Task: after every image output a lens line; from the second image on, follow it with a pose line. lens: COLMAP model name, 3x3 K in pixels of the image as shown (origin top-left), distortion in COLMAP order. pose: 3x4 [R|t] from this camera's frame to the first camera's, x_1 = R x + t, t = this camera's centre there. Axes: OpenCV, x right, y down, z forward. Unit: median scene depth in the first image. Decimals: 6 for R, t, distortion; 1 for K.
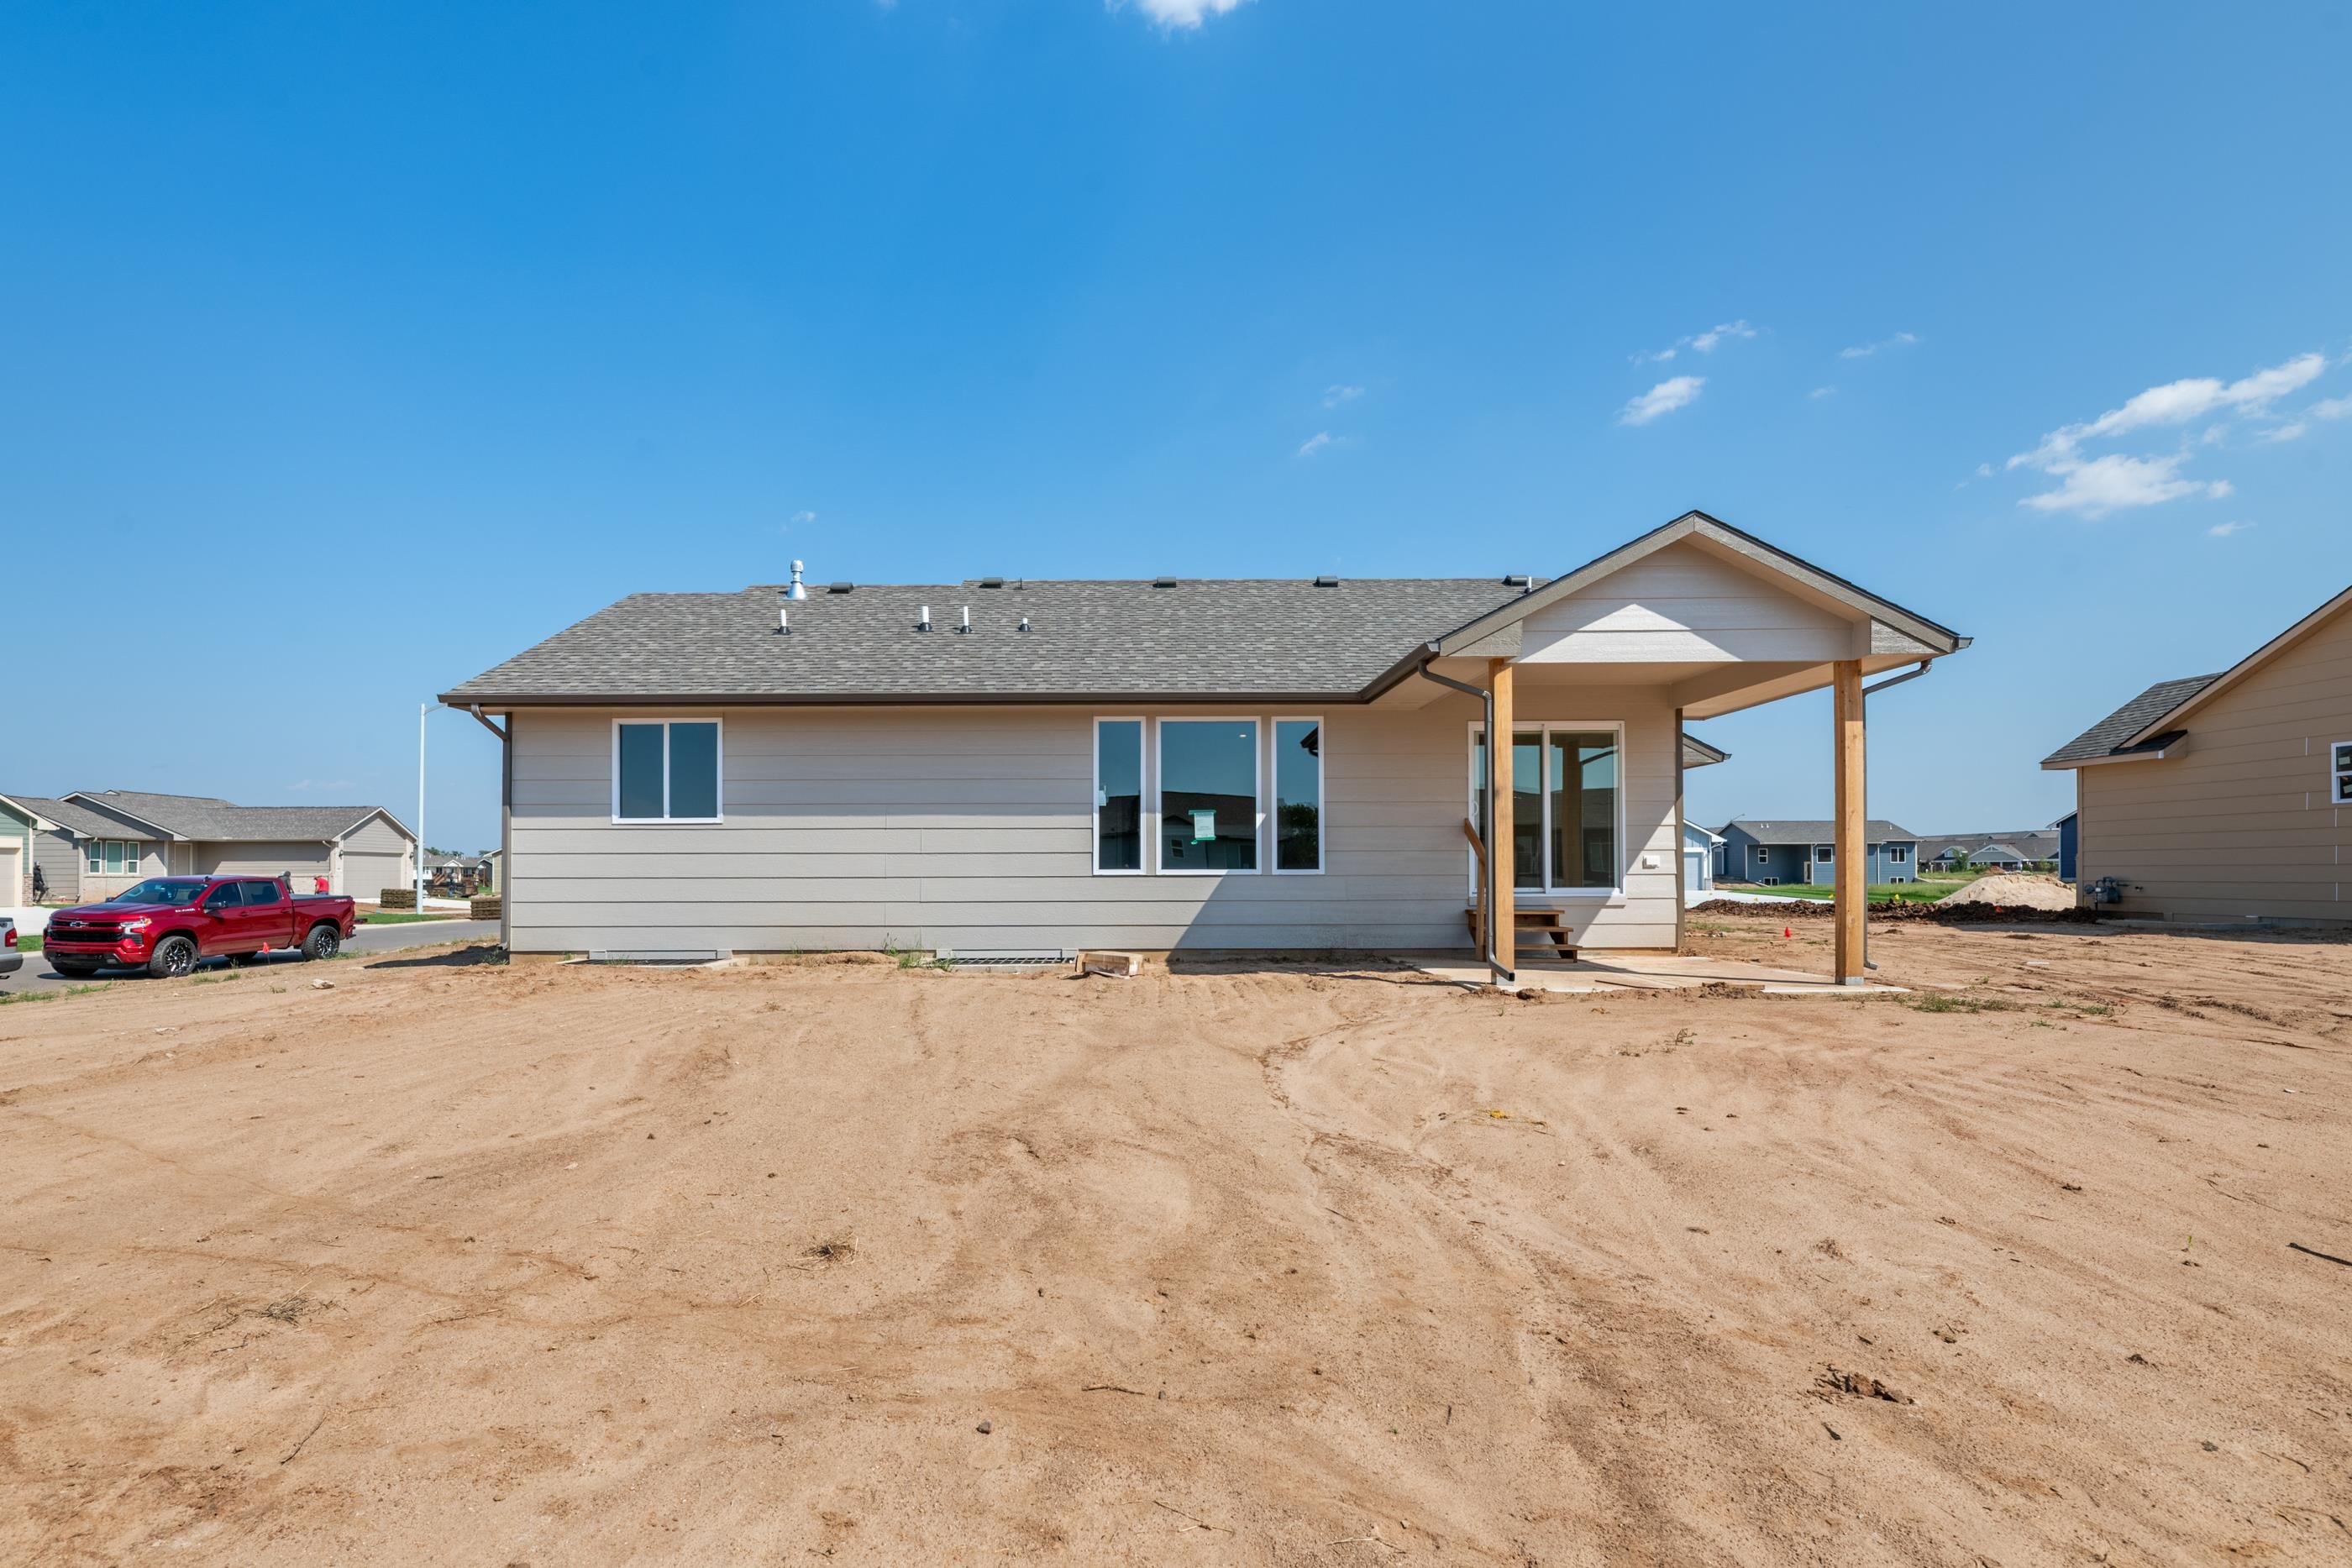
lens RADIAL K [[1006.1, 0, 1170.6], [0, 1006.1, 785.0], [0, 0, 1]] dist [-0.002937, -0.000802]
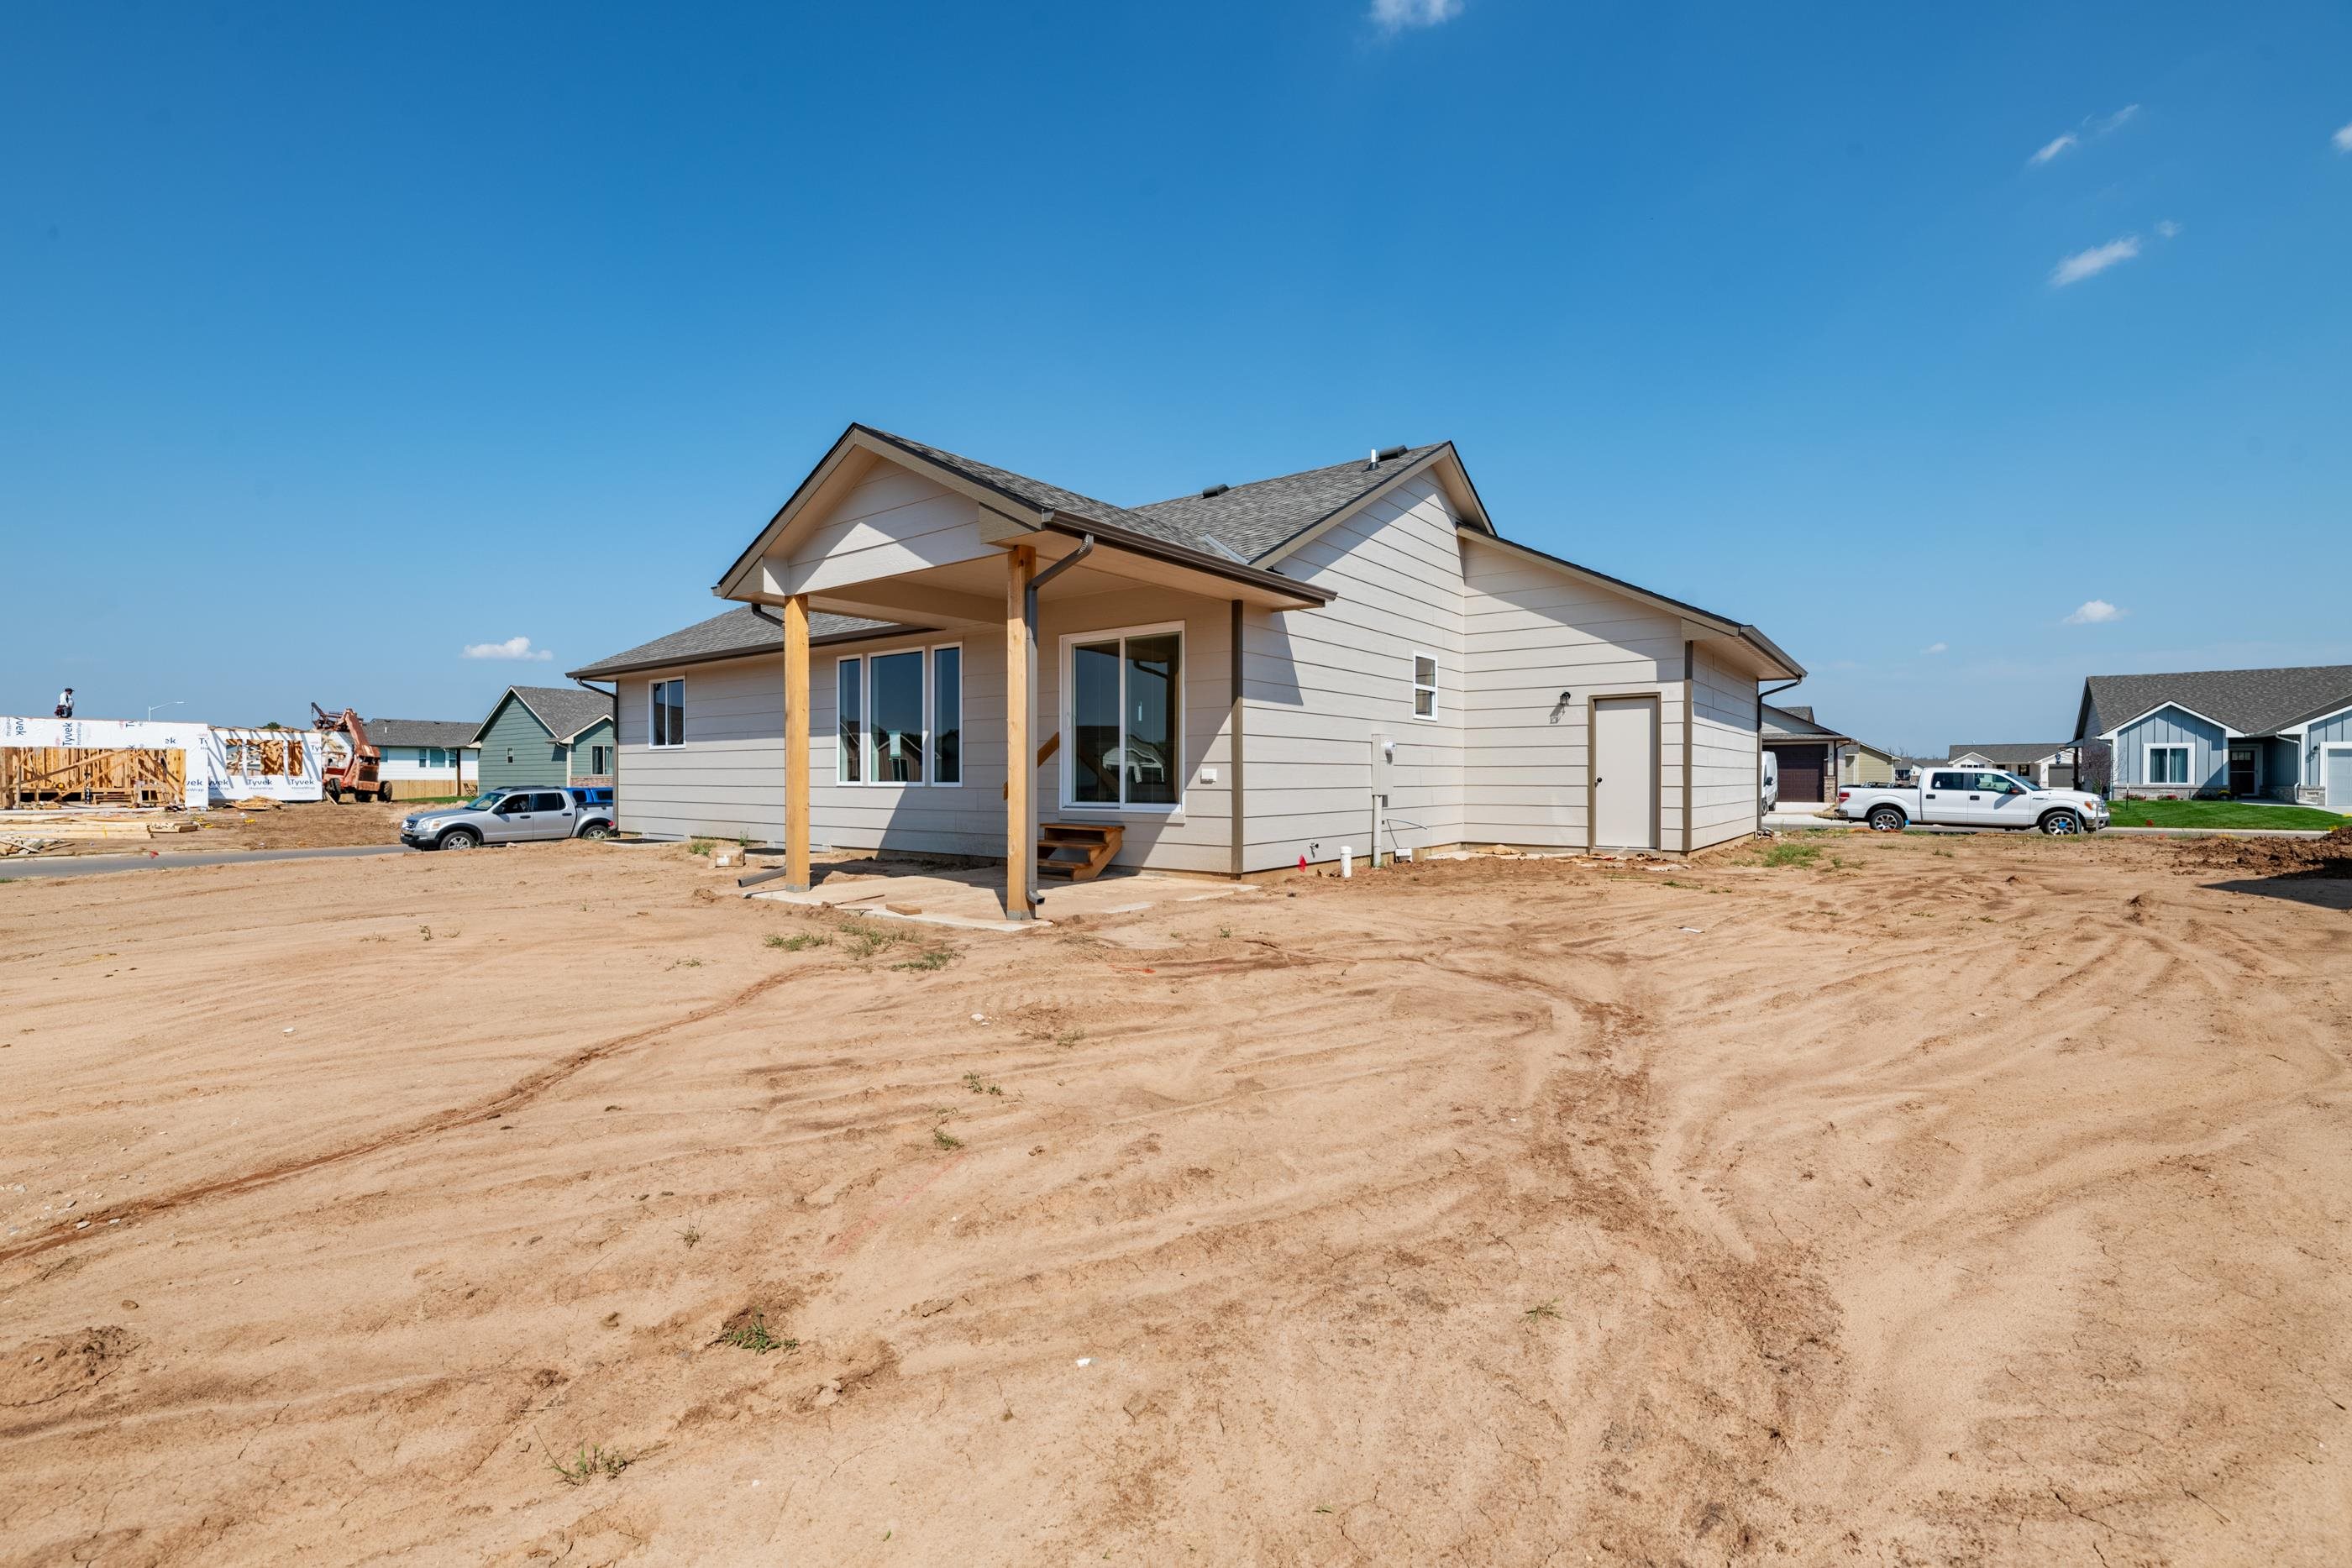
lens RADIAL K [[1029.5, 0, 1176.0], [0, 1029.5, 784.0], [0, 0, 1]] dist [-0.007326, -0.000619]
pose [[0.796423, 0.005900, -0.604711, 0.994596], [0.053092, 0.995409, 0.079636, 0.010200], [0.602405, -0.095530, 0.792454, 0.264871]]
